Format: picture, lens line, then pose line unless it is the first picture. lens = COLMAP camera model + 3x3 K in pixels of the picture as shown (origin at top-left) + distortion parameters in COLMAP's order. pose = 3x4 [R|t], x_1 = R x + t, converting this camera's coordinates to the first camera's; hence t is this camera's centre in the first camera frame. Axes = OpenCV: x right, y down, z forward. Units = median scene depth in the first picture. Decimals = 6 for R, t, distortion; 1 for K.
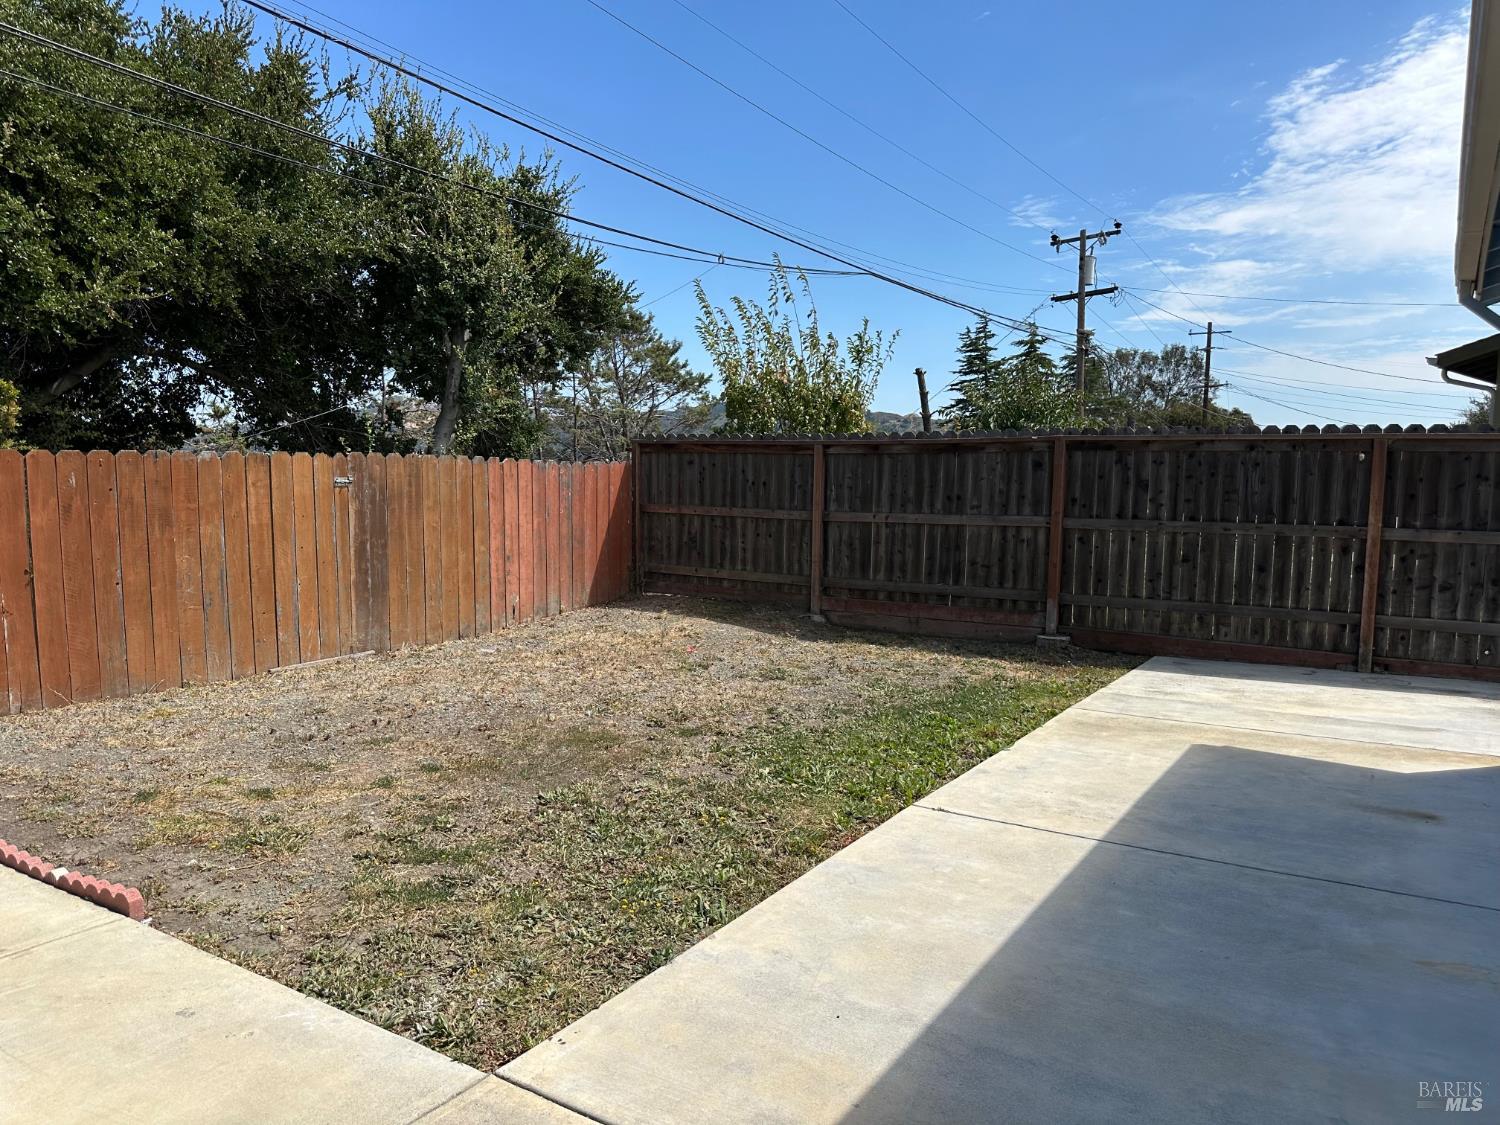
lens RADIAL K [[1059.9, 0, 747.0], [0, 1059.9, 575.6], [0, 0, 1]] dist [0.007476, 0.000628]
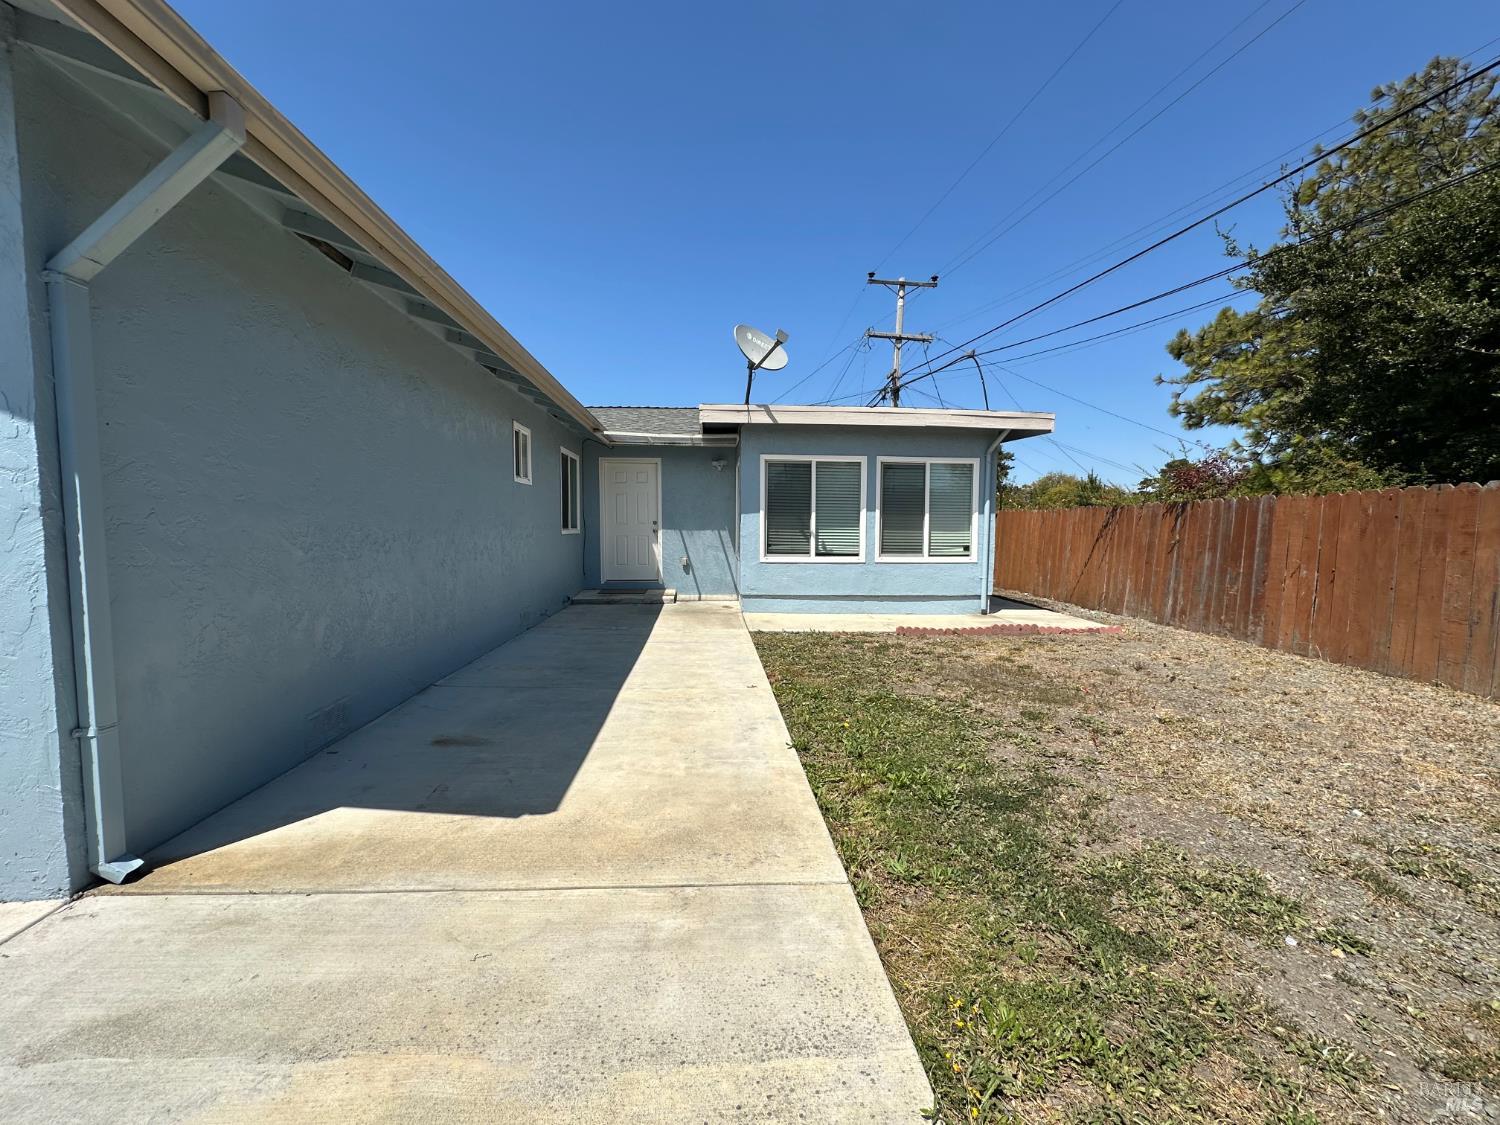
lens RADIAL K [[598.3, 0, 748.9], [0, 598.3, 562.2], [0, 0, 1]] dist [-0.003178, 0.001202]
pose [[-0.795038, 0.024526, -0.606063, 0.514812], [-0.073114, 0.988022, 0.135895, -0.071104], [0.602137, 0.152353, -0.783722, 1.158457]]
